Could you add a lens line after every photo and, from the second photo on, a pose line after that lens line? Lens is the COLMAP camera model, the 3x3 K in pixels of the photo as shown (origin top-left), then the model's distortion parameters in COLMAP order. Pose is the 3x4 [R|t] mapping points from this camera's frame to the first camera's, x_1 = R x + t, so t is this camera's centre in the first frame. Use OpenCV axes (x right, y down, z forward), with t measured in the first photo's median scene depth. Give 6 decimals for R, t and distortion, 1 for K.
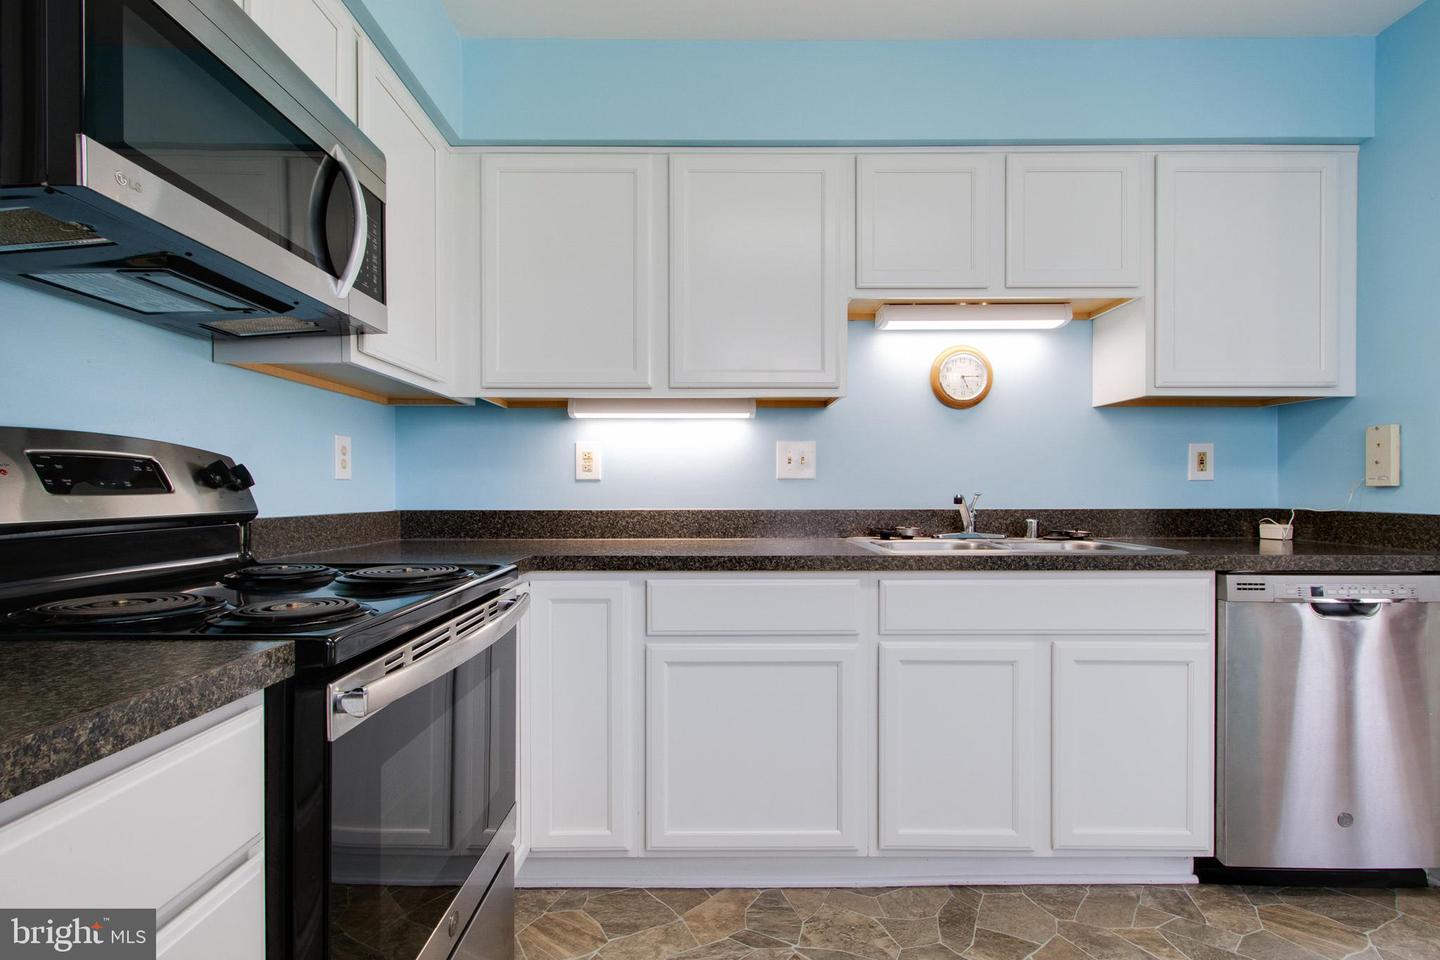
lens RADIAL K [[708.6, 0, 715.0], [0, 708.6, 489.7], [0, 0, 1]] dist [0.002454, -0.000114]
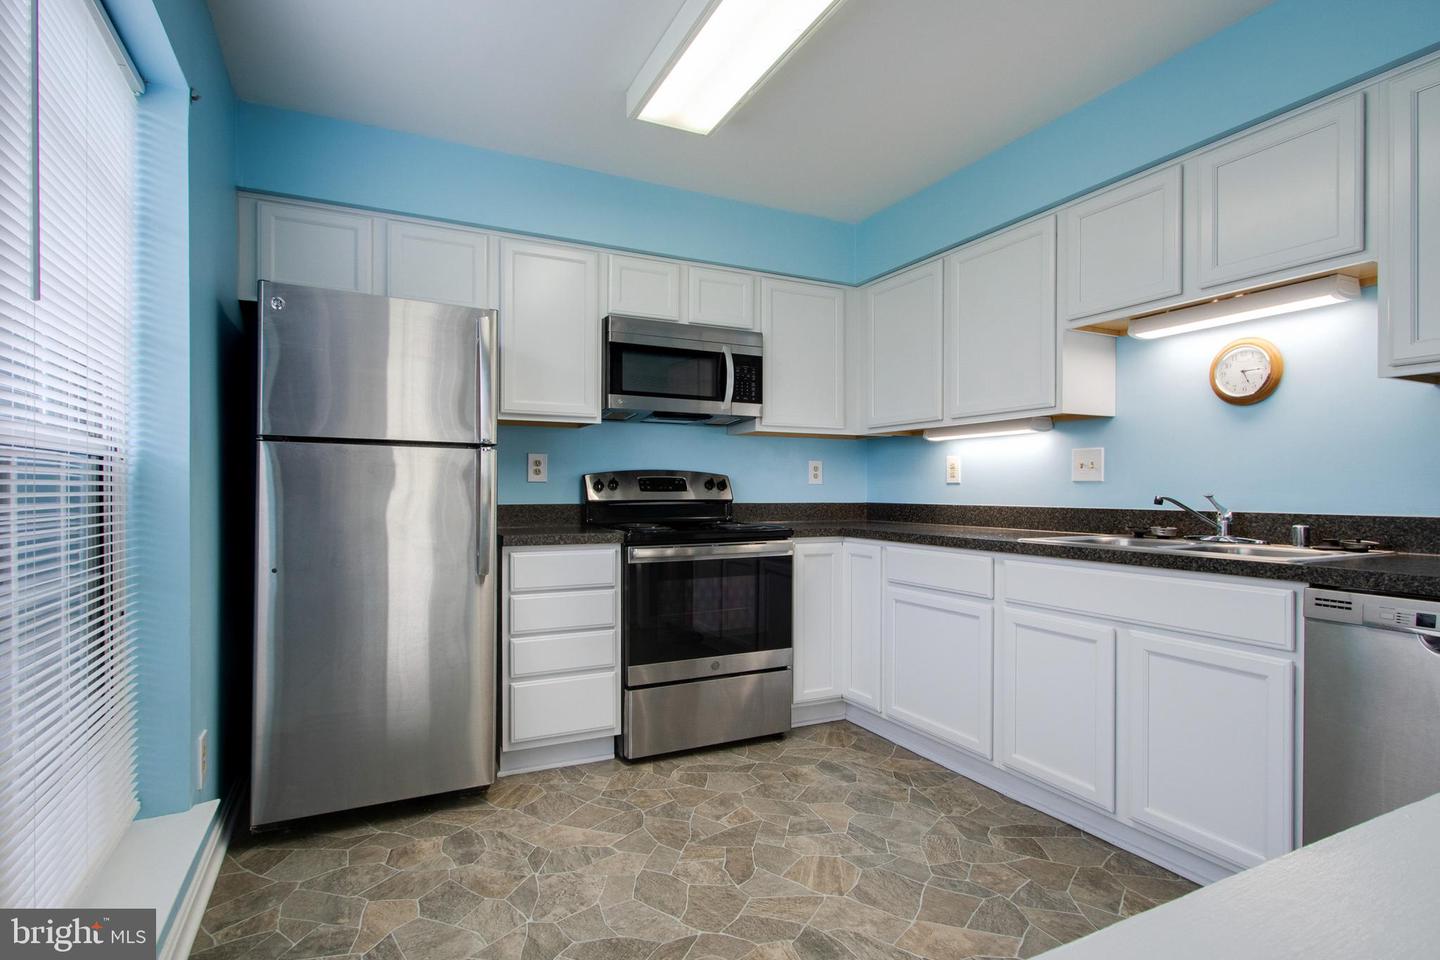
lens RADIAL K [[700.1, 0, 706.1], [0, 700.1, 480.0], [0, 0, 1]] dist [0.006099, -0.005329]
pose [[0.441403, -0.010168, -0.897251, 1.131455], [-0.001456, 0.999926, -0.012048, -0.003676], [0.897308, 0.006625, 0.441356, -0.069158]]
